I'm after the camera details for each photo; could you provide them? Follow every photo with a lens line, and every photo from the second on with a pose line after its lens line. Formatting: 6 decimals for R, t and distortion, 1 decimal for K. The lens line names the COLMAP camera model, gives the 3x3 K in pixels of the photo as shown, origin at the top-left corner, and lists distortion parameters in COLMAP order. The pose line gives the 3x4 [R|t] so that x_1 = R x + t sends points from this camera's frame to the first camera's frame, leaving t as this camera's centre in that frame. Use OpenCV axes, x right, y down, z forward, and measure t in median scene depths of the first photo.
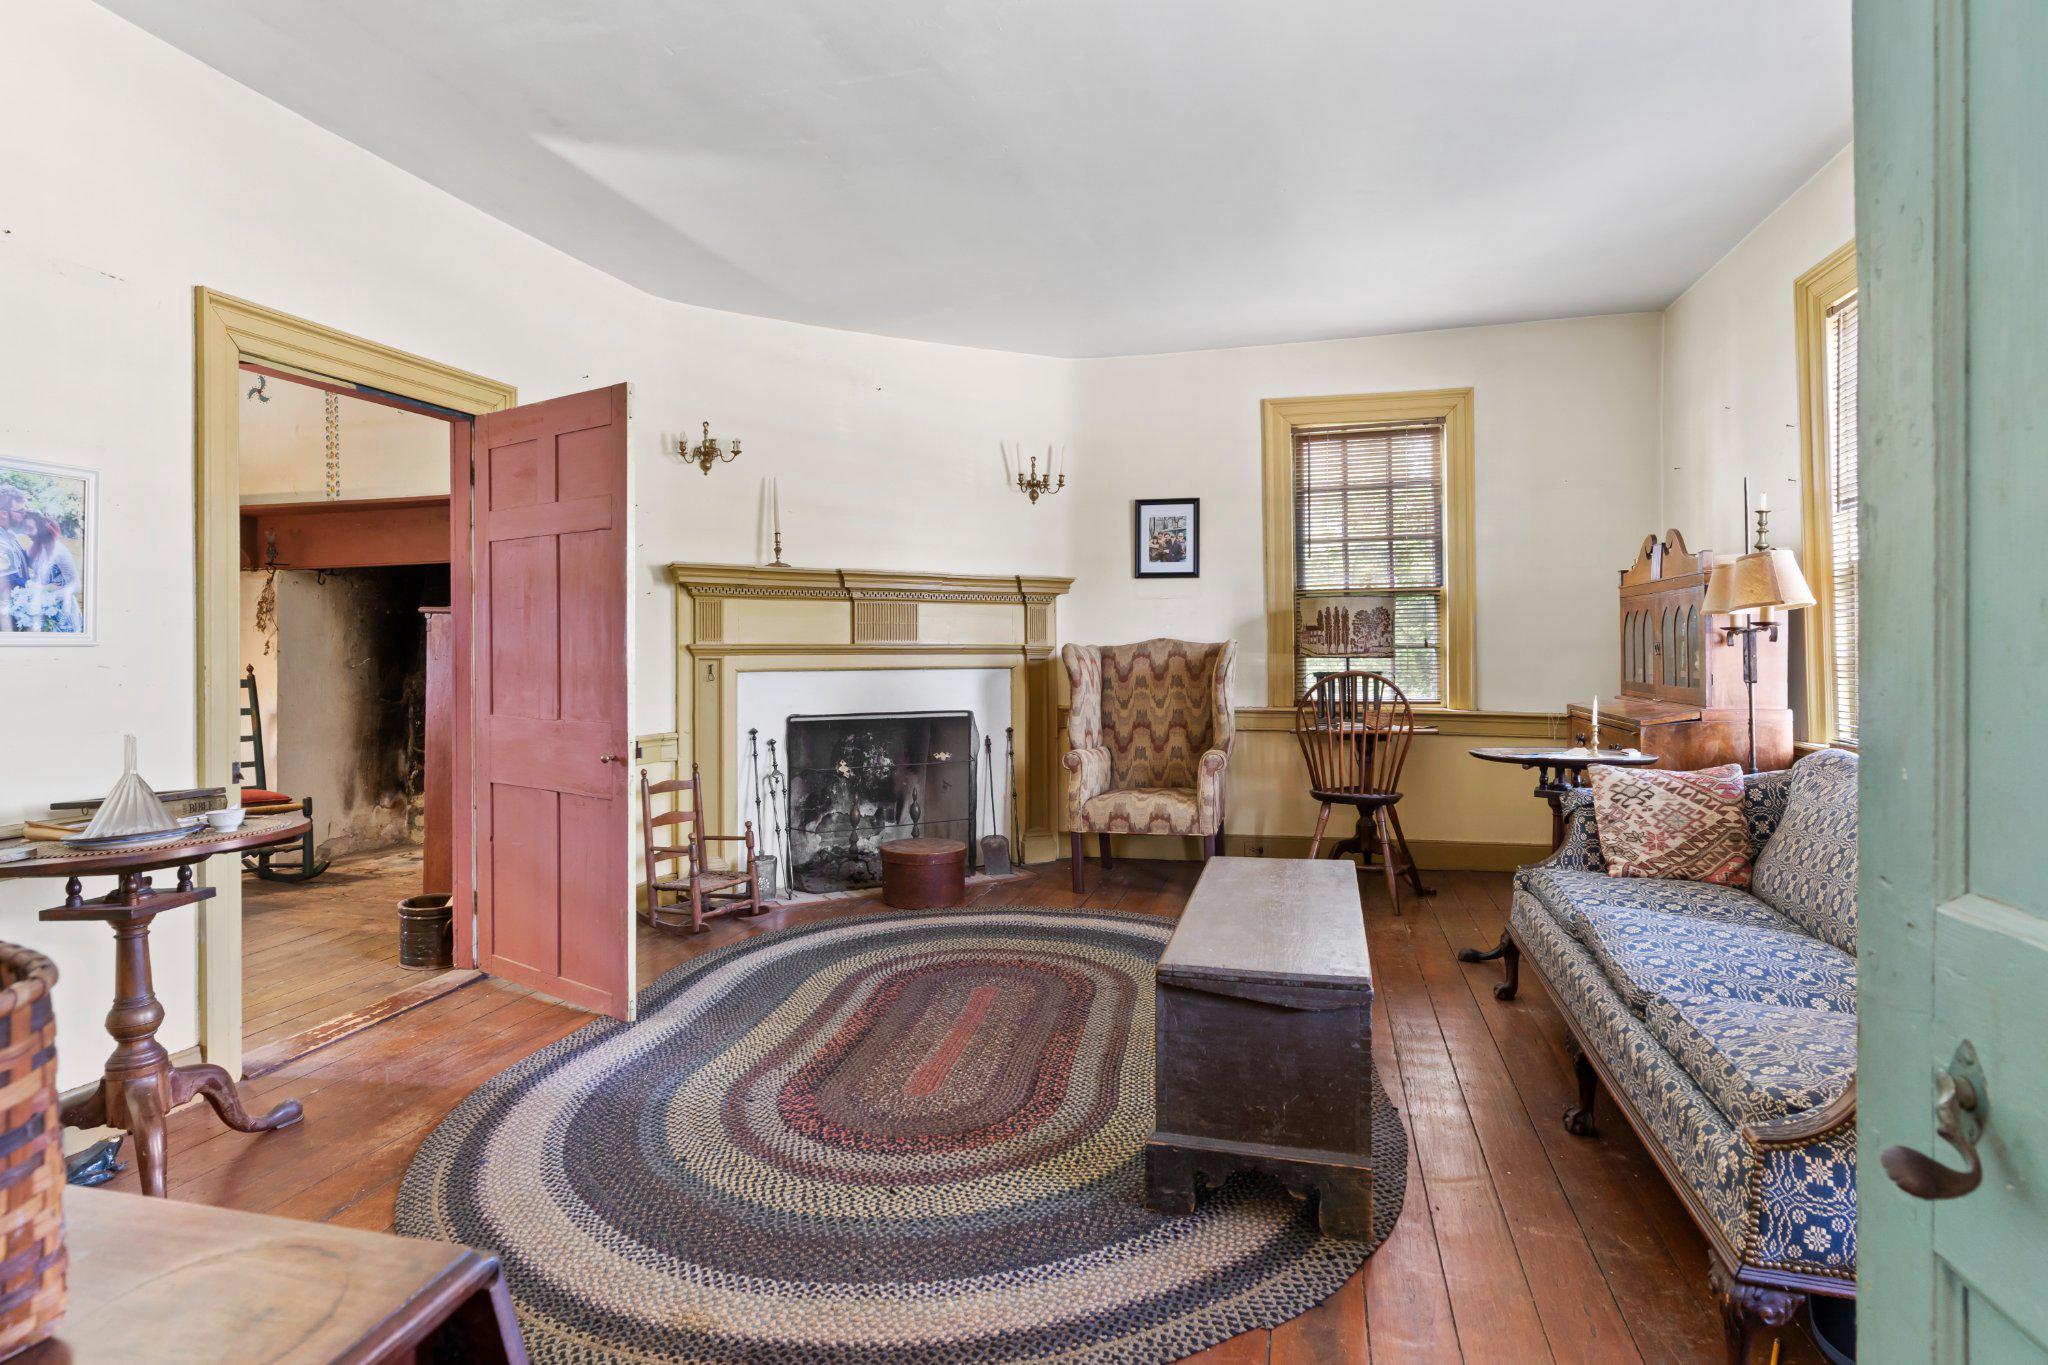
lens RADIAL K [[1052.6, 0, 1037.0], [0, 1052.6, 661.5], [0, 0, 1]] dist [0.000484, 0.000435]
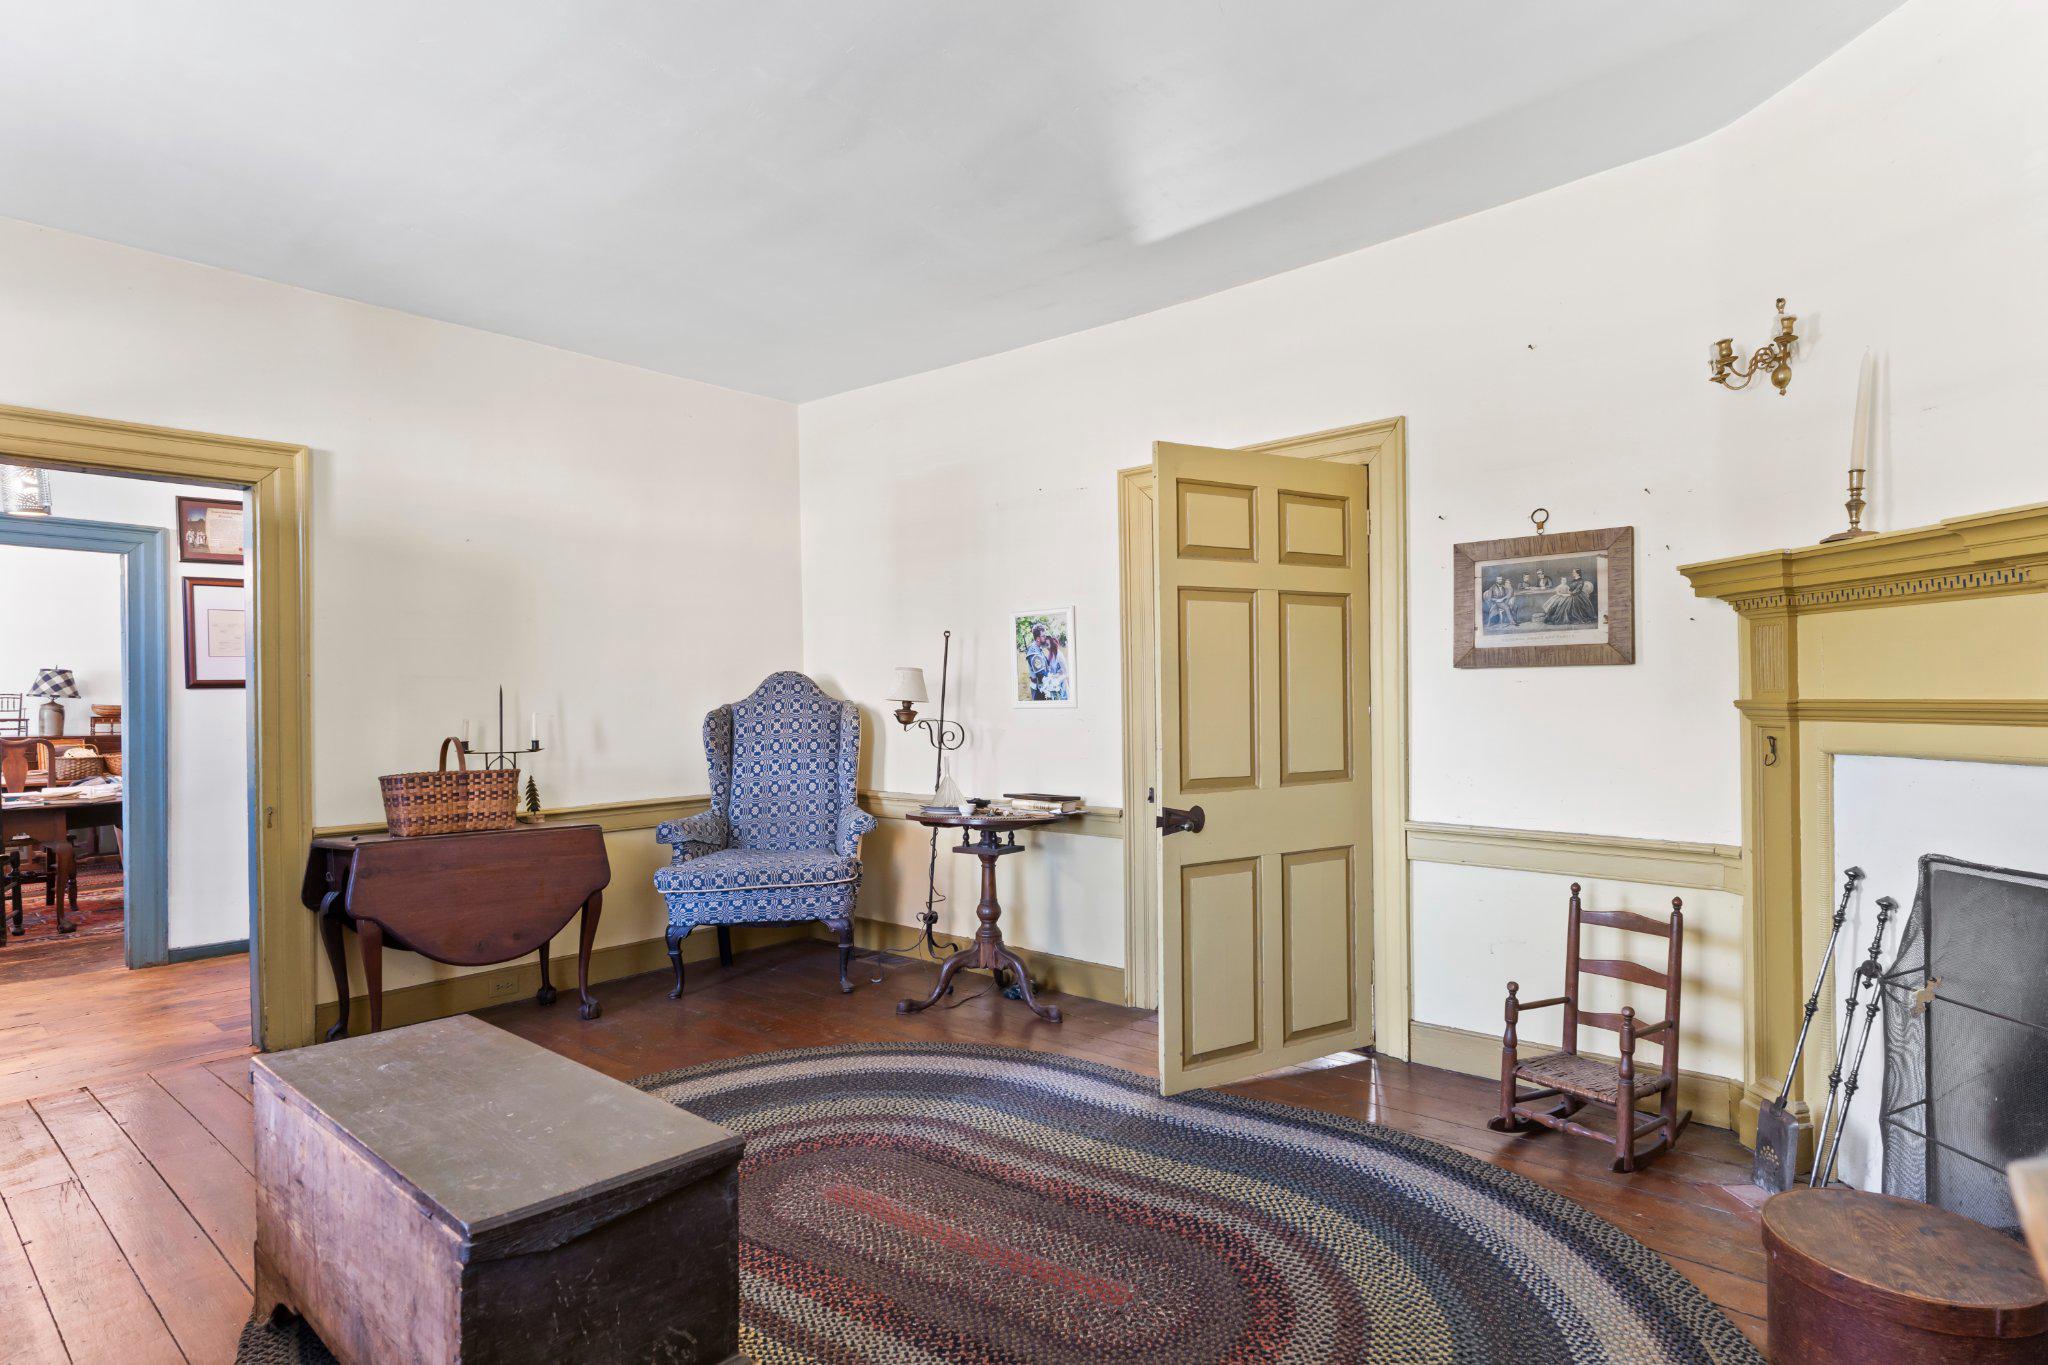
lens RADIAL K [[1104.7, 0, 1025.6], [0, 1104.7, 713.7], [0, 0, 1]] dist [0.000402, 0.000007]
pose [[-0.462372, 0.026349, -0.886295, 0.353098], [0.008772, 0.999645, 0.025143, -0.024506], [0.886643, 0.003851, -0.462439, 0.834244]]
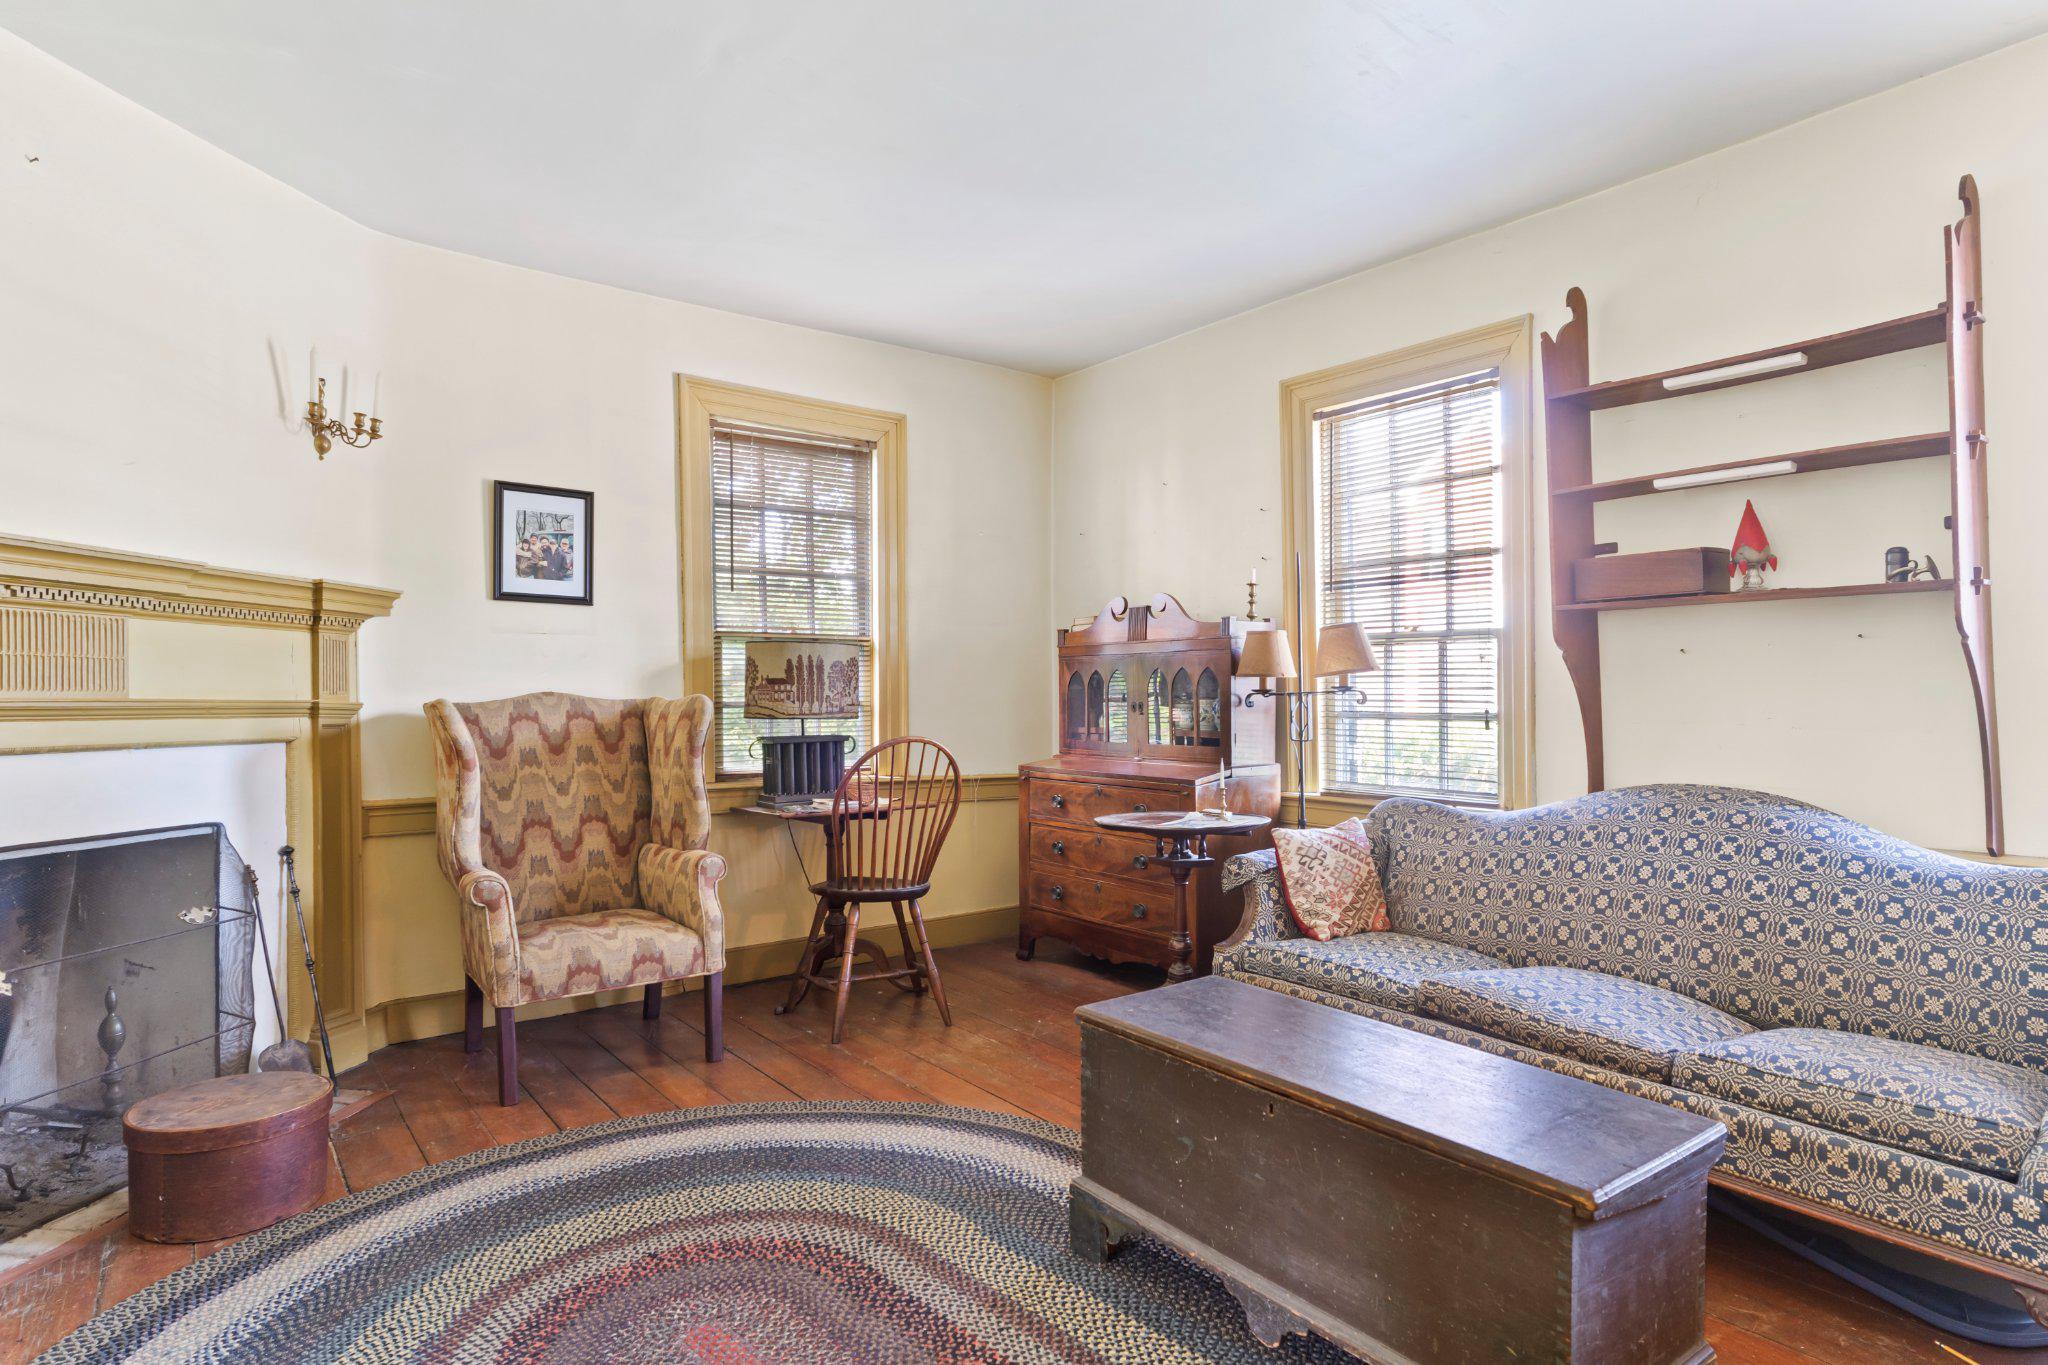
lens RADIAL K [[1104.7, 0, 1025.6], [0, 1104.7, 713.7], [0, 0, 1]] dist [0.000402, 0.000007]
pose [[0.619162, -0.005754, 0.785242, -0.264370], [0.005897, 0.999979, 0.002678, -0.008604], [-0.785241, 0.002972, 0.619183, 0.341775]]
